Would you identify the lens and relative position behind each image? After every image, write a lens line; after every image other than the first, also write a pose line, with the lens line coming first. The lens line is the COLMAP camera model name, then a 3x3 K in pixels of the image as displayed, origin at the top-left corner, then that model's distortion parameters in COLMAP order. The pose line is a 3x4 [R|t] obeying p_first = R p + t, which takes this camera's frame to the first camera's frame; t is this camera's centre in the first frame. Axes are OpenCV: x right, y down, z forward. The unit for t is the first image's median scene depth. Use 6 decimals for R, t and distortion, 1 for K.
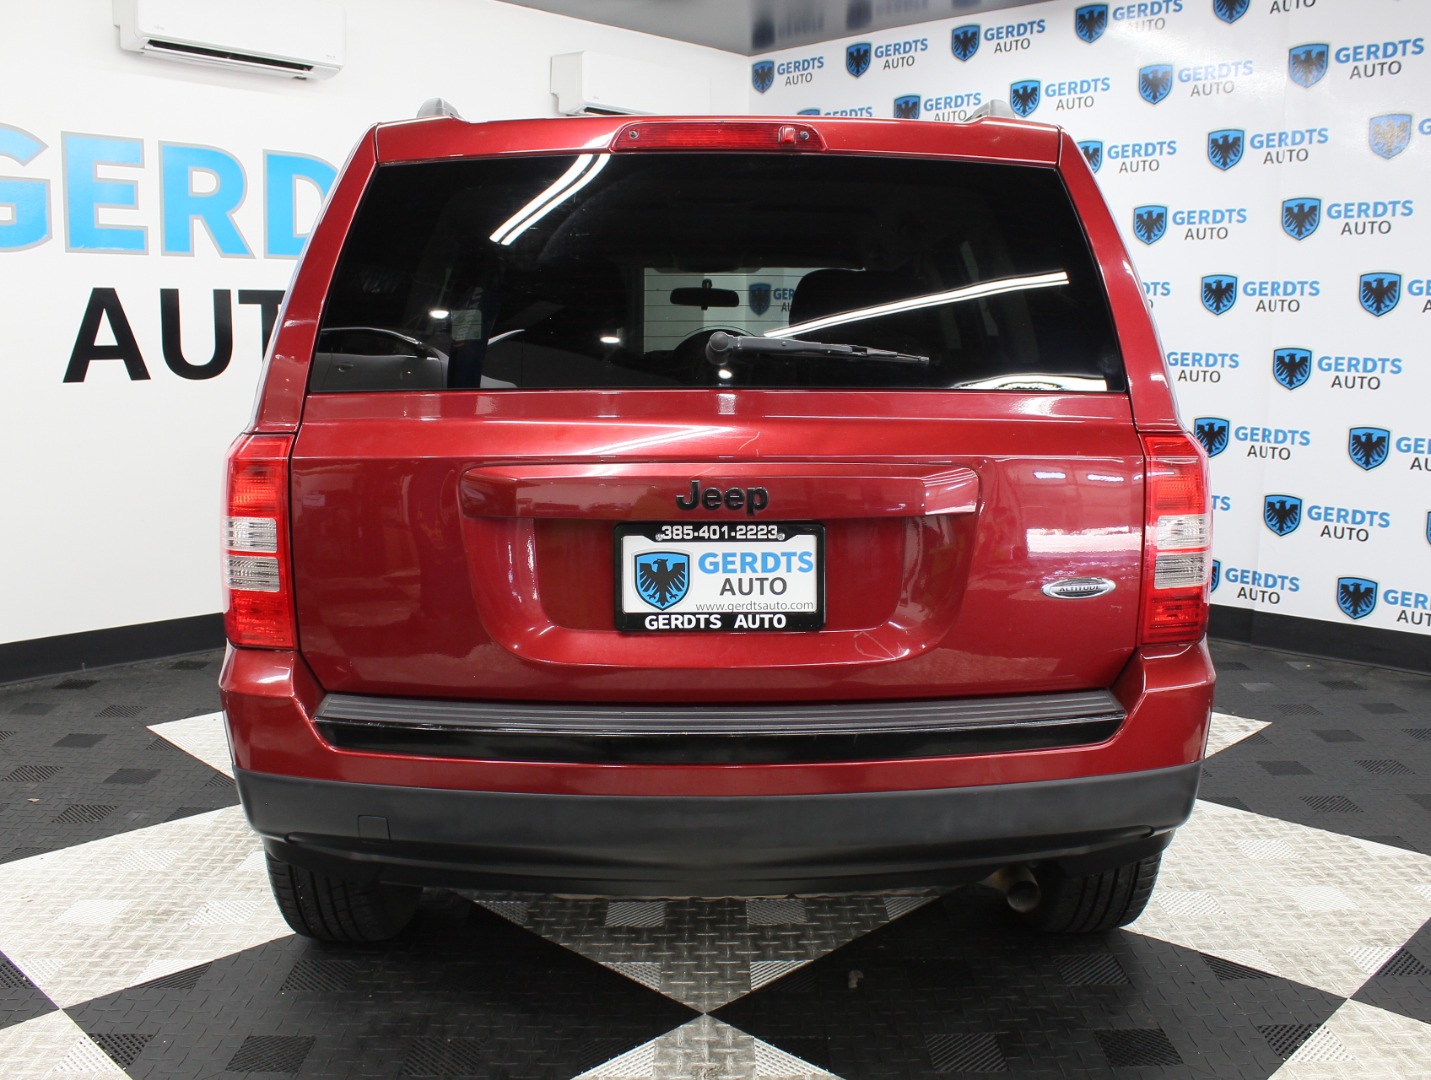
lens RADIAL K [[1352.2, 0, 715.5], [0, 1352.2, 540.0], [0, 0, 1]] dist [-0.169107, 0.160993]
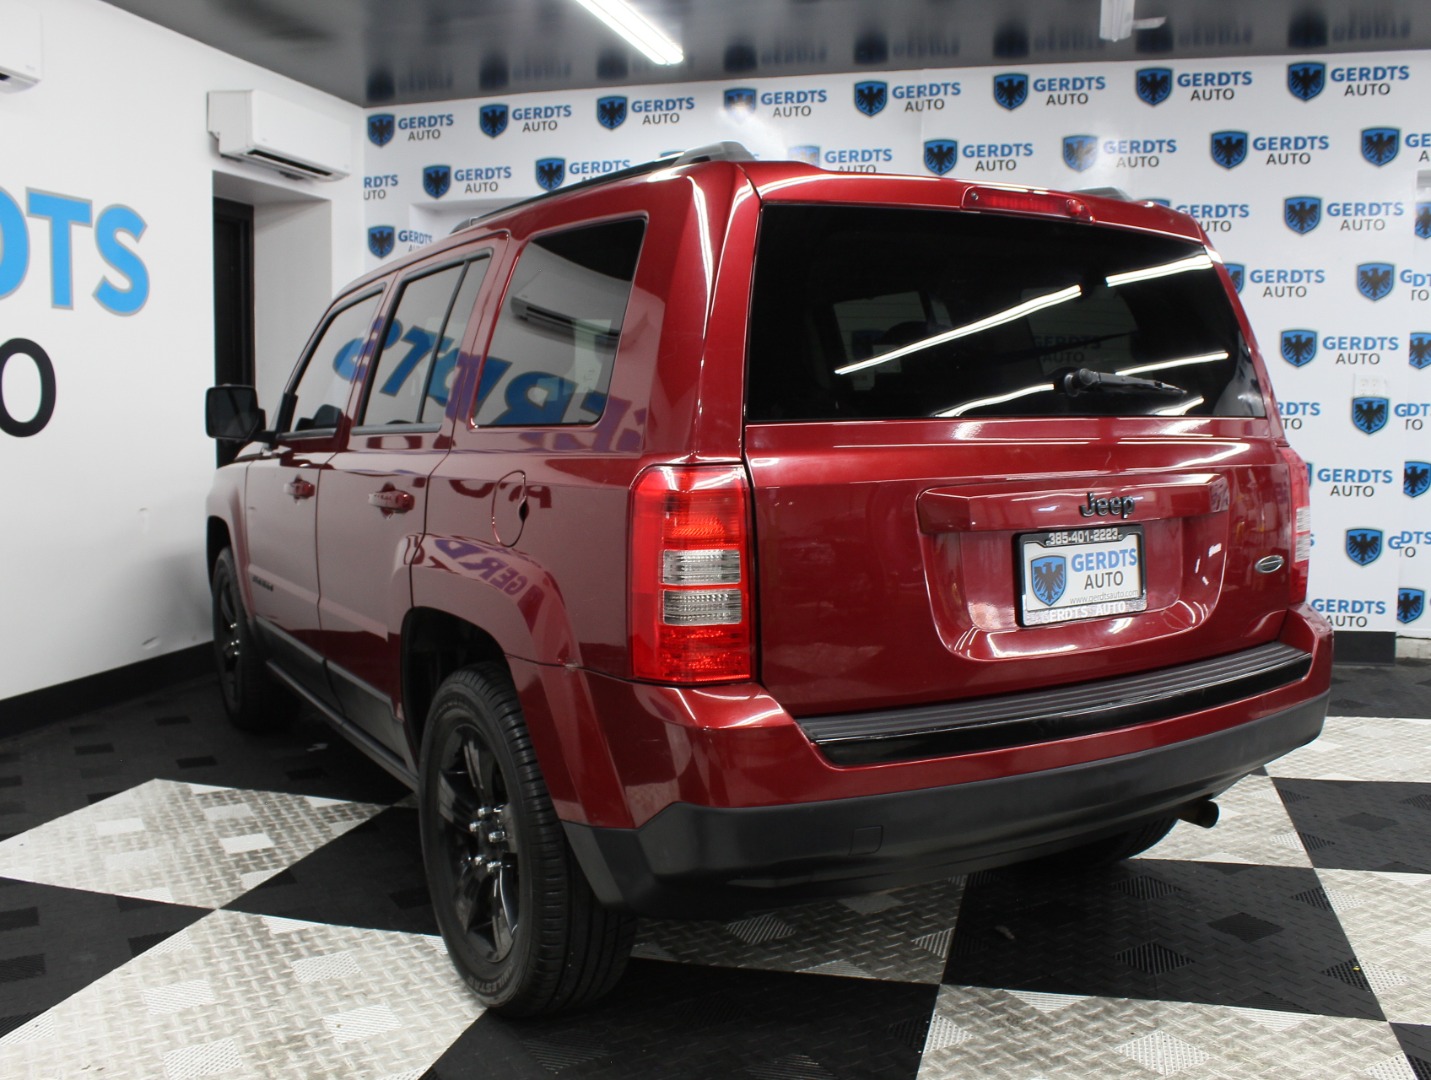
lens RADIAL K [[1352.2, 0, 715.5], [0, 1352.2, 540.0], [0, 0, 1]] dist [-0.169107, 0.160993]
pose [[0.868598, -0.057126, 0.492213, -0.469705], [0.079680, 0.996508, -0.024956, 0.000498], [-0.489069, 0.060896, 0.870117, 0.073889]]
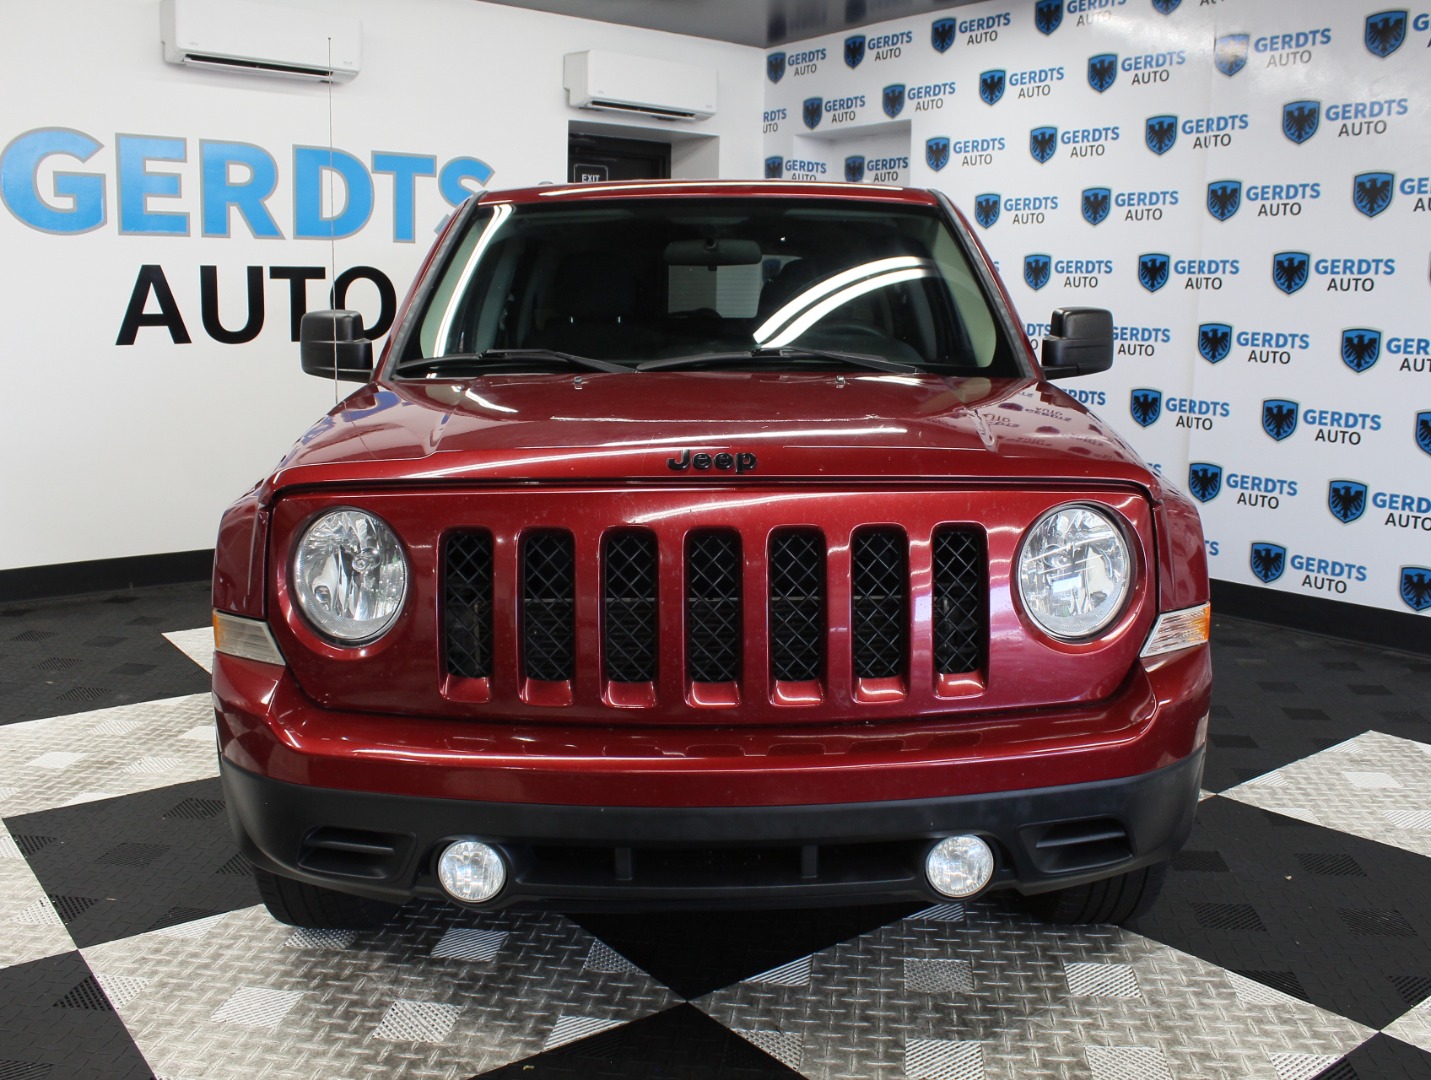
lens RADIAL K [[1352.2, 0, 715.5], [0, 1352.2, 540.0], [0, 0, 1]] dist [-0.169107, 0.160993]
pose [[0.991114, 0.029166, -0.129775, 0.258017], [-0.026618, 0.999418, 0.021329, 0.021066], [0.130322, -0.017685, 0.991314, -0.143832]]
